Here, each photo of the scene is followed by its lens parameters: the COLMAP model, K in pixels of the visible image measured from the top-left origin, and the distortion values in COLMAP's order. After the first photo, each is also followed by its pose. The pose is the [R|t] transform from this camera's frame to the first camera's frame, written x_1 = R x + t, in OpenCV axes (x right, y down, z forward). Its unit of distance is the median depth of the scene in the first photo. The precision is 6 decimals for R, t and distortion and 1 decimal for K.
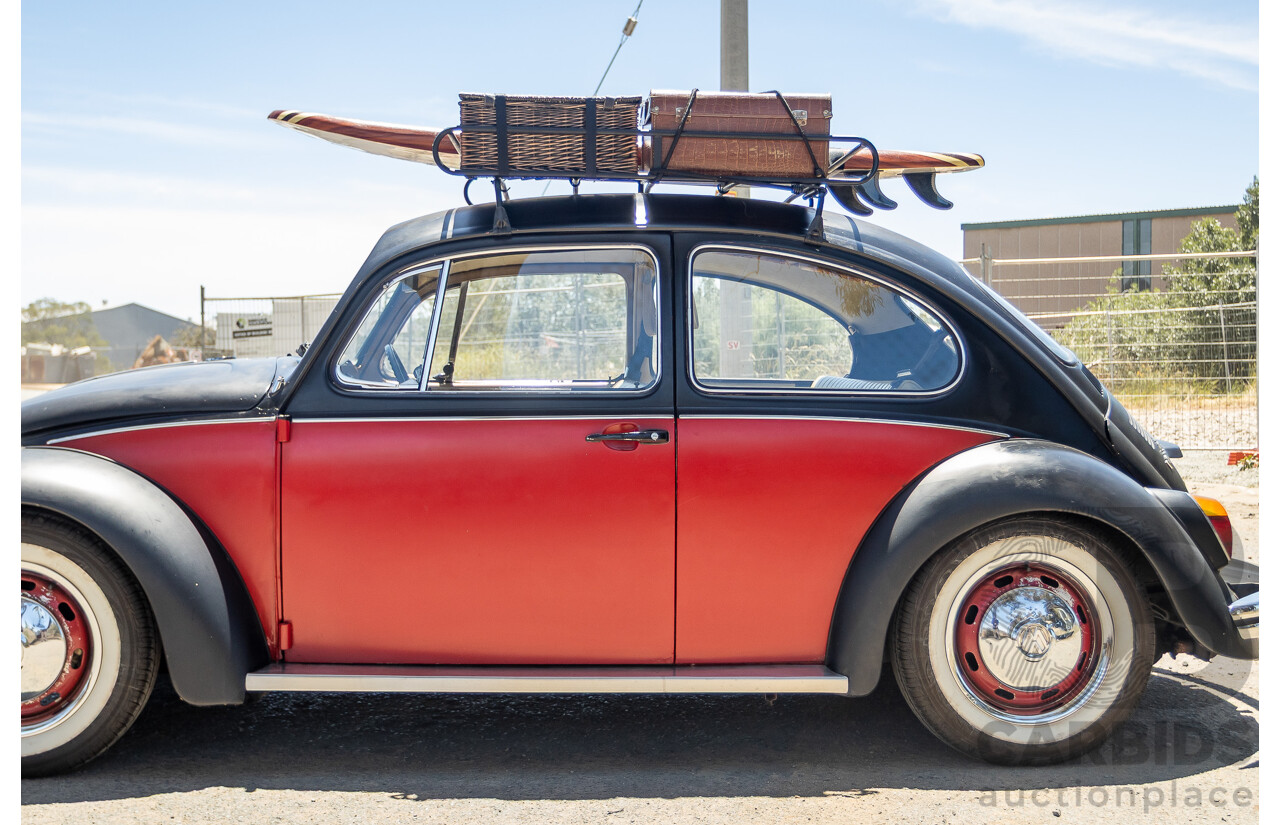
lens RADIAL K [[1717.0, 0, 637.0], [0, 1717.0, 373.1], [0, 0, 1]] dist [-0.005641, -0.008857]
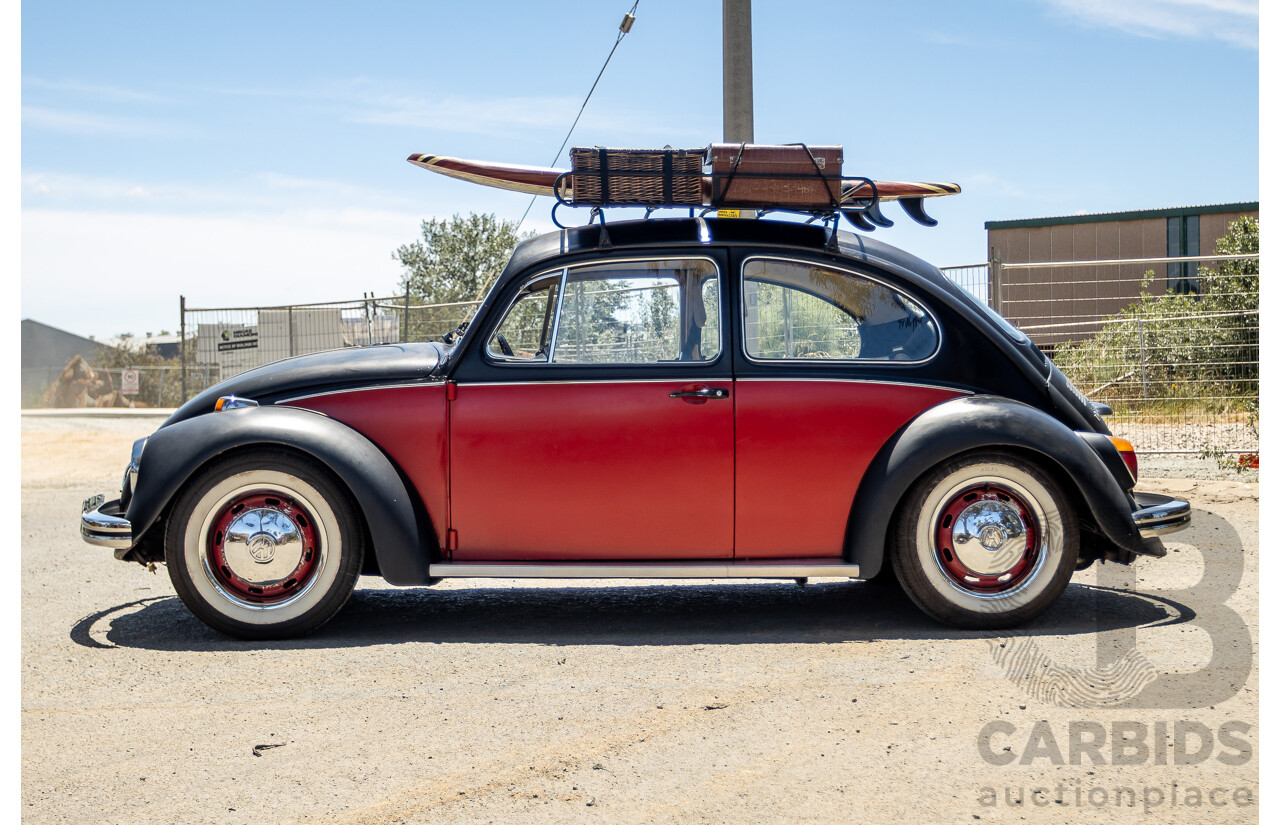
lens RADIAL K [[1948.2, 0, 641.3], [0, 1948.2, 357.6], [0, 0, 1]] dist [-0.024574, -0.046829]
pose [[0.999904, -0.007485, 0.011637, -0.069394], [0.007700, 0.999799, -0.018496, 0.035733], [-0.011496, 0.018584, 0.999761, -0.570619]]
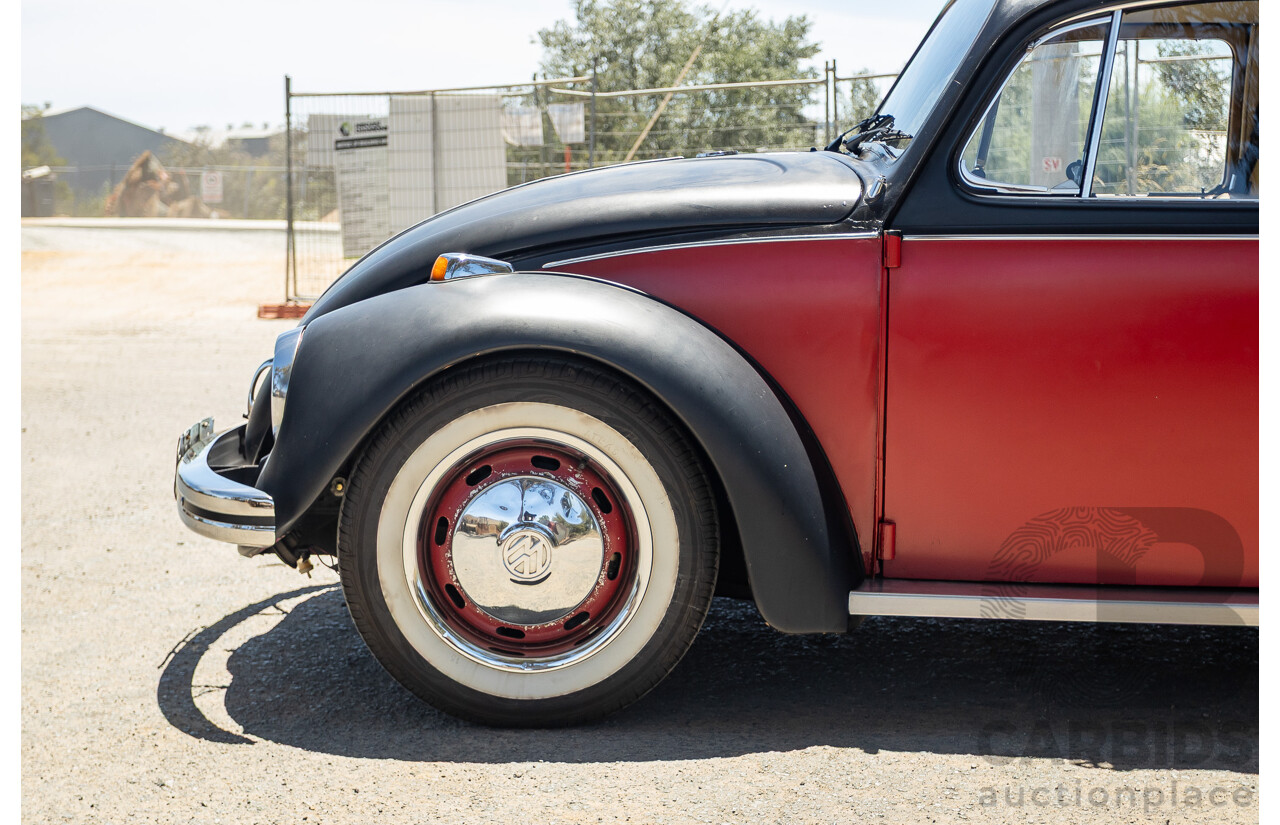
lens RADIAL K [[2438.0, 0, 608.6], [0, 2438.0, 410.3], [0, 0, 1]] dist [-0.047171, -0.104857]
pose [[0.996479, 0.015385, -0.082420, -0.235606], [-0.008530, 0.996522, 0.082886, 0.016234], [0.083408, -0.081891, 0.993145, -0.008642]]
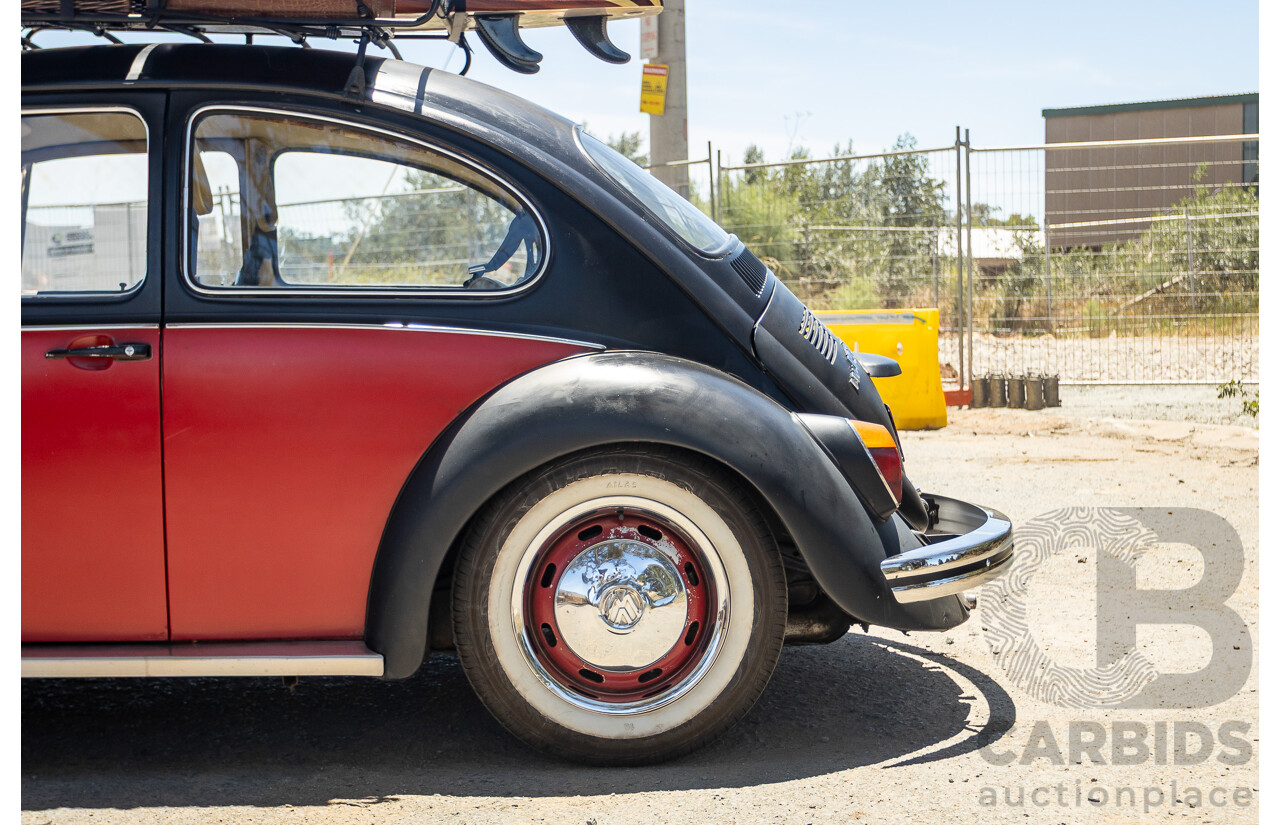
lens RADIAL K [[2148.8, 0, 621.4], [0, 2148.8, 376.0], [0, 0, 1]] dist [-0.026508, 0.020438]
pose [[0.999947, -0.009336, -0.004447, 0.232786], [0.009486, 0.999336, 0.035173, 0.015601], [0.004115, -0.035213, 0.999371, 0.023388]]
